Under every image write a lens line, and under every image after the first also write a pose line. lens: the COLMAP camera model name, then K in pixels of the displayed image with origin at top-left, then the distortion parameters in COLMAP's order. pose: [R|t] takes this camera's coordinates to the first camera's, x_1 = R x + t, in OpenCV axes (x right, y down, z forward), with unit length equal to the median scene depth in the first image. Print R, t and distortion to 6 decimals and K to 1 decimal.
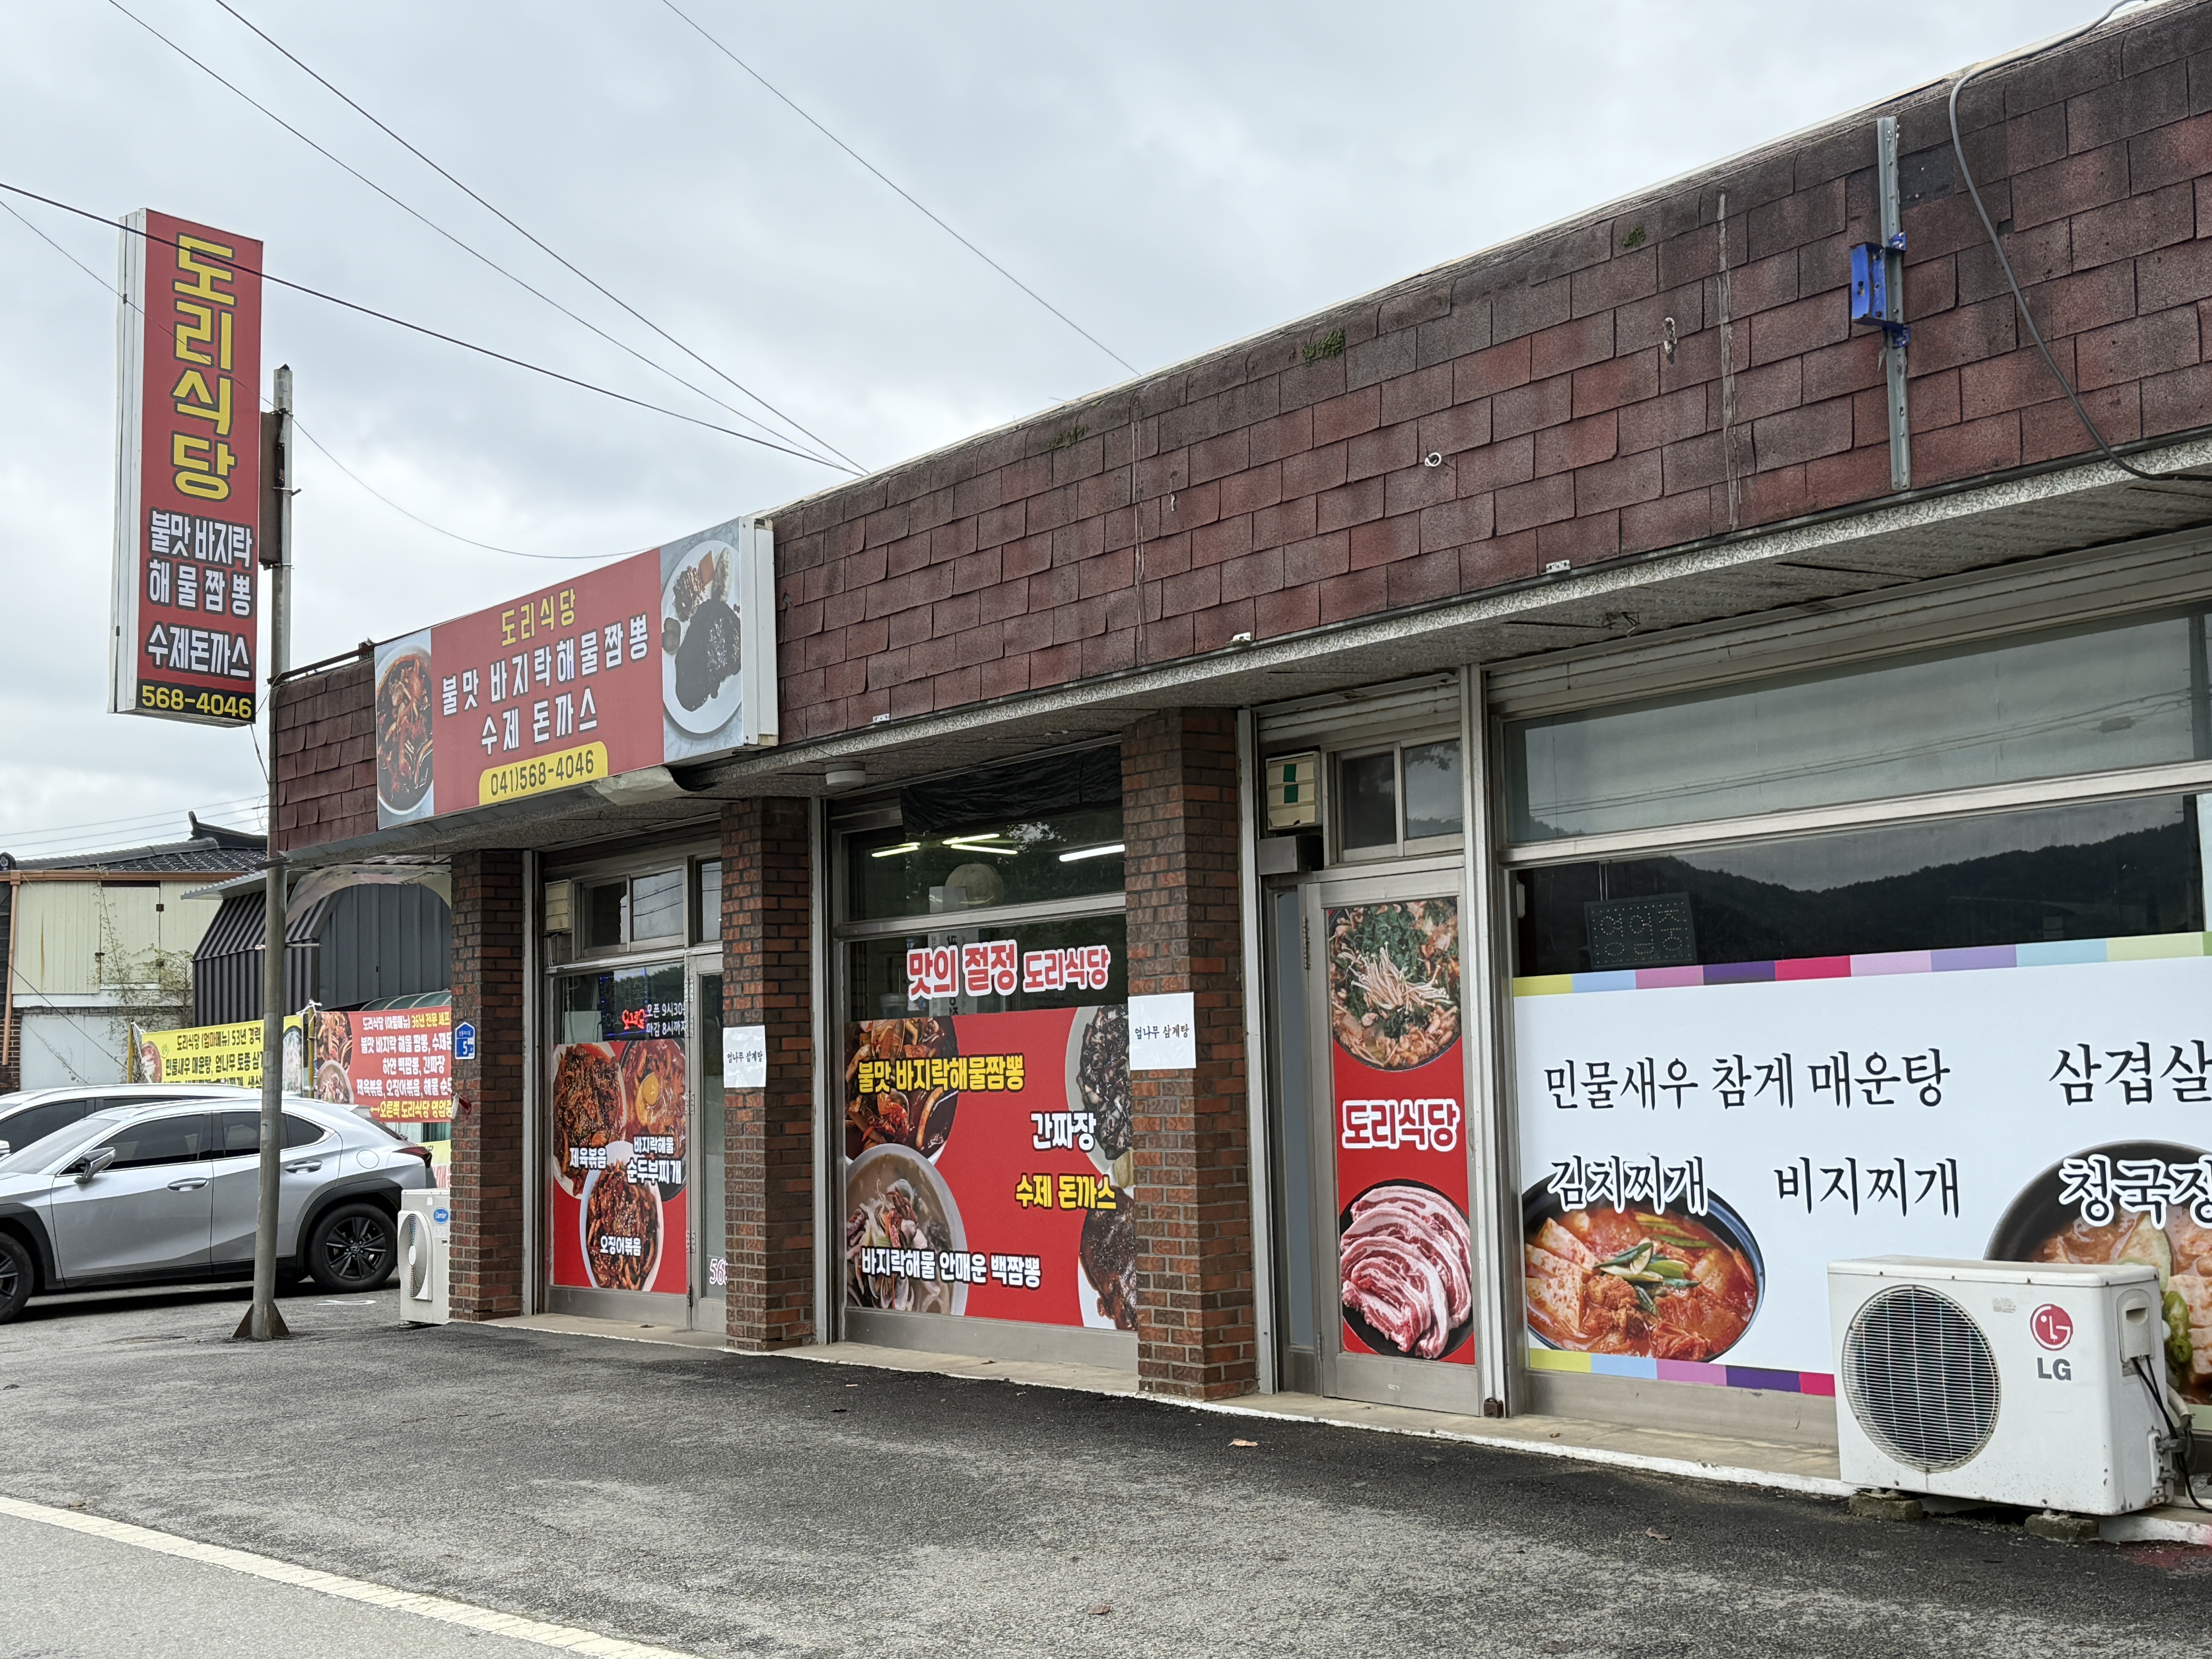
lens RADIAL K [[2742.6, 0, 1106.0], [0, 2742.6, 829.5], [0, 0, 1]] dist [0.028288, 0.012195]
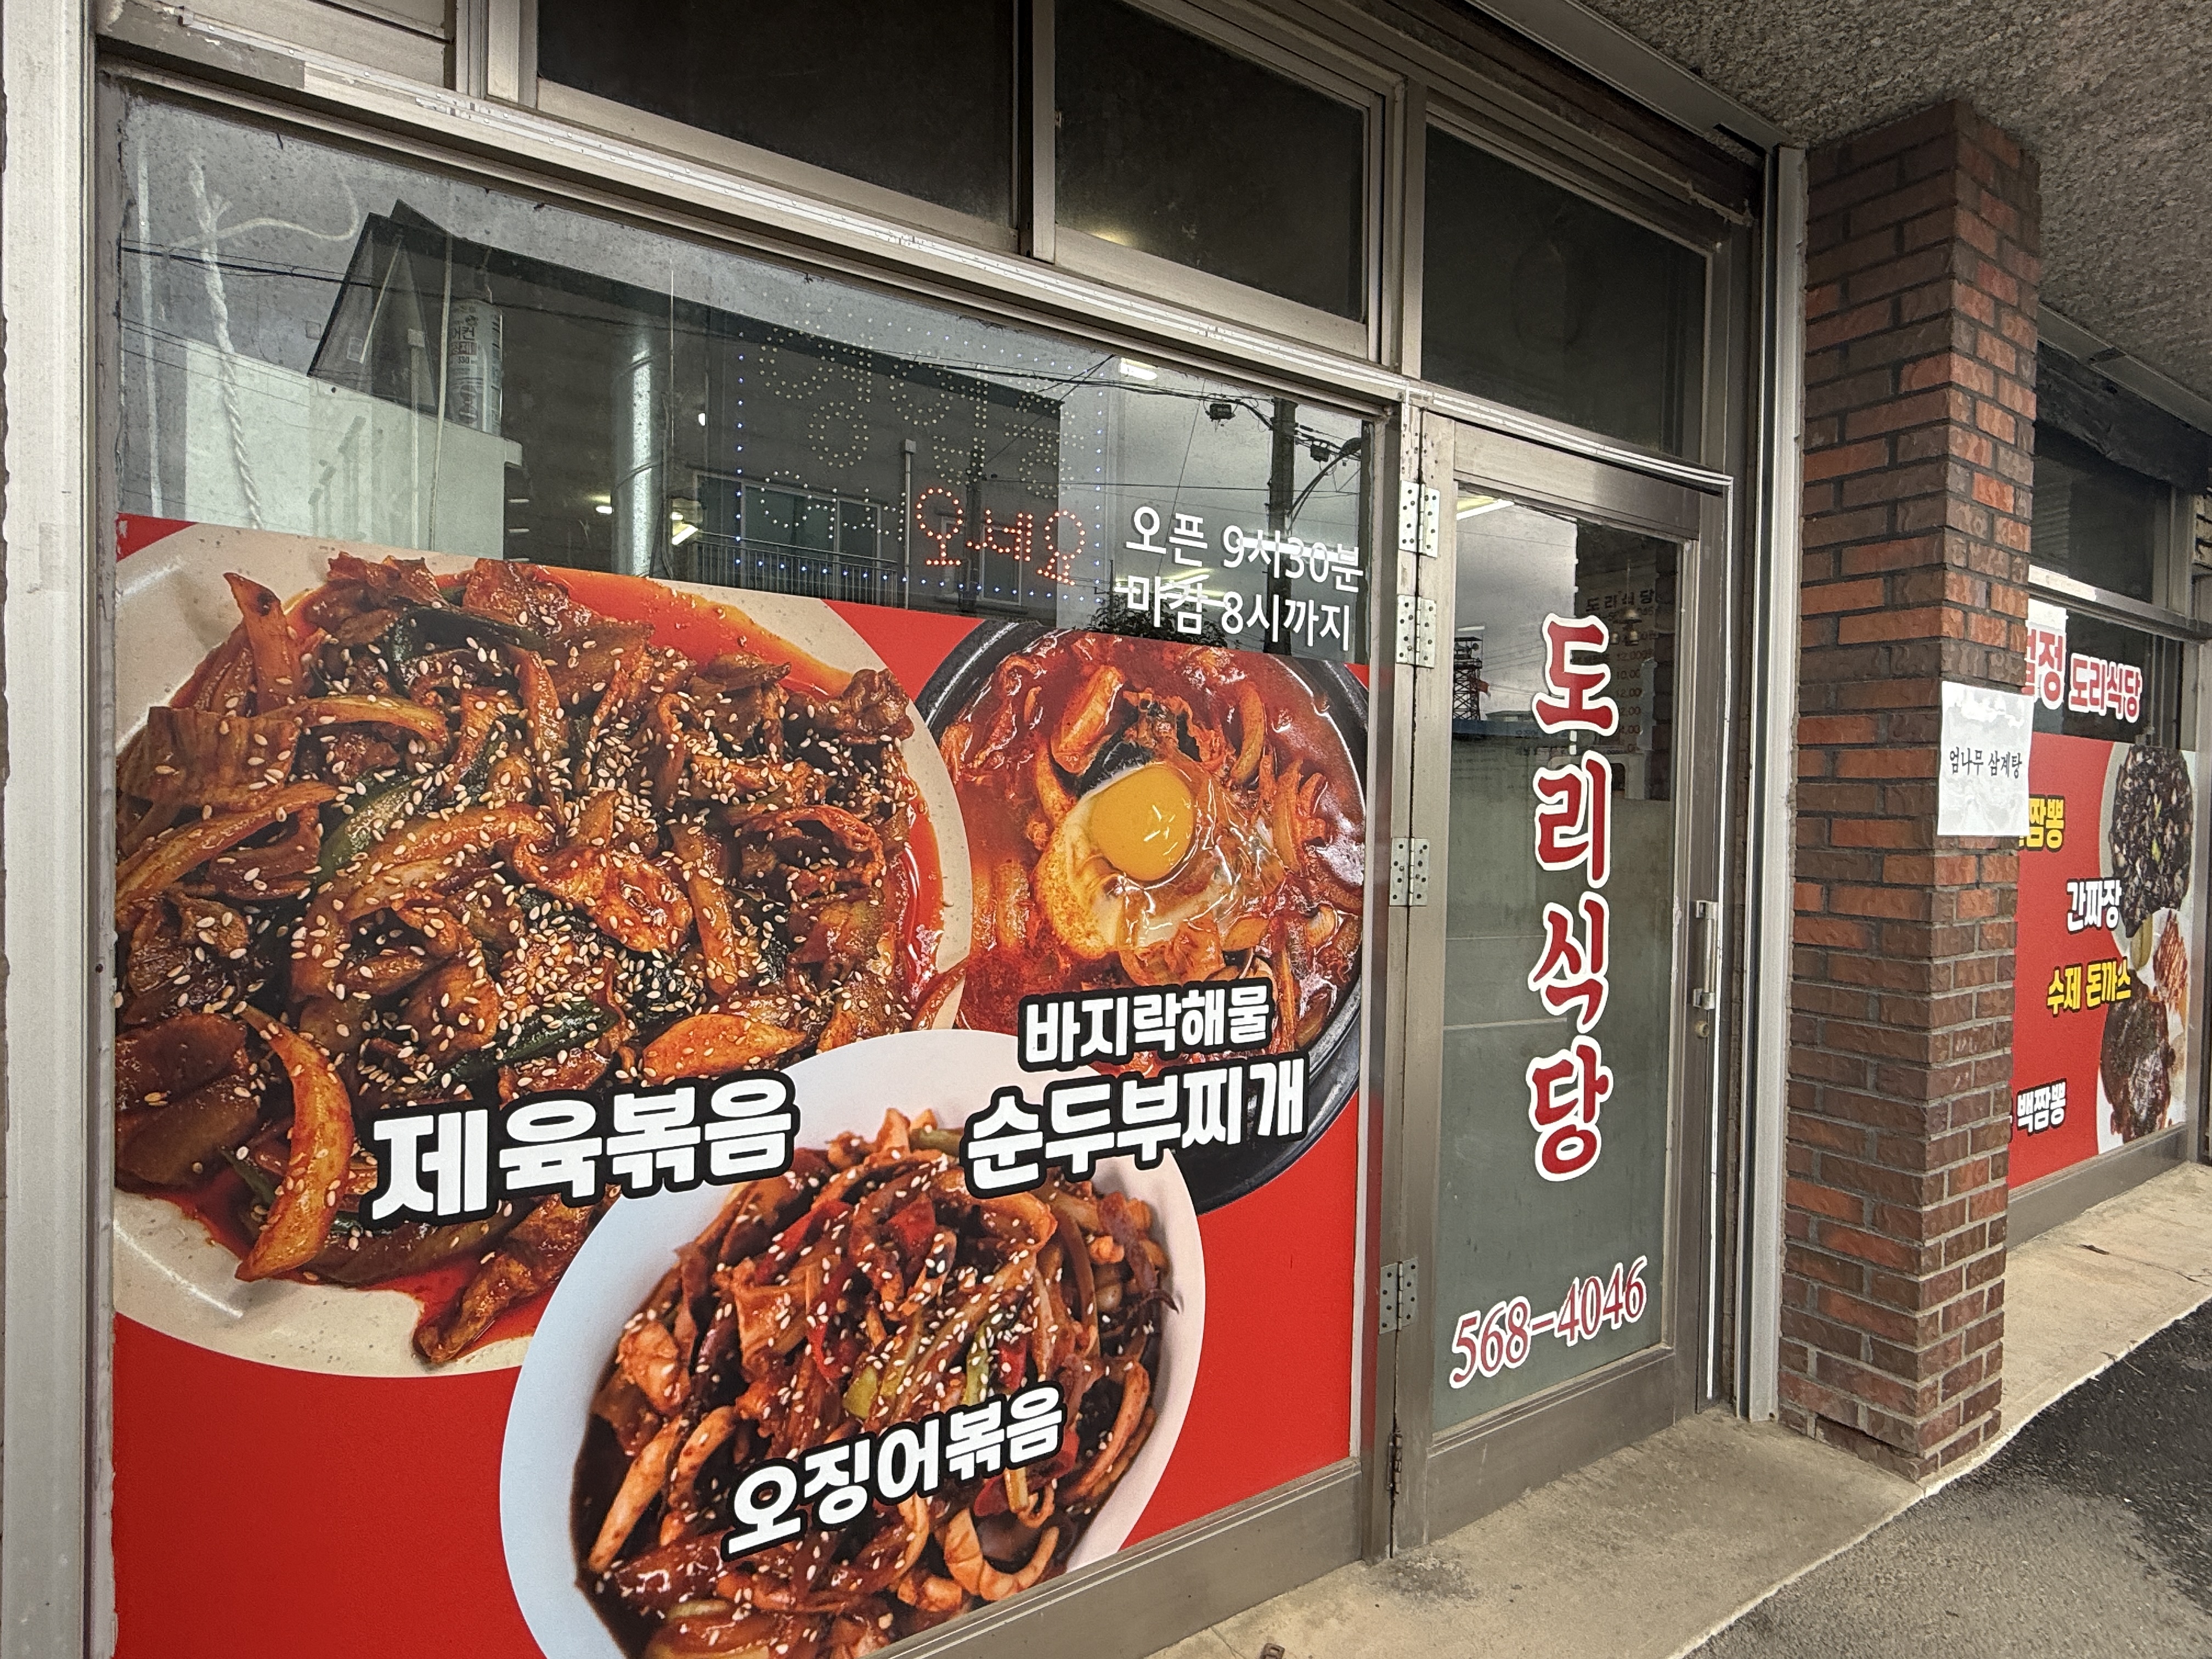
lens RADIAL K [[1181.6, 0, 1106.0], [0, 1181.6, 829.5], [0, 0, 1]] dist [-0.005833, -0.001008]
pose [[0.073238, 0.004935, 0.997302, -0.299578], [-0.114926, 0.993368, 0.003524, 0.101162], [-0.990671, -0.114874, 0.073319, 1.055033]]
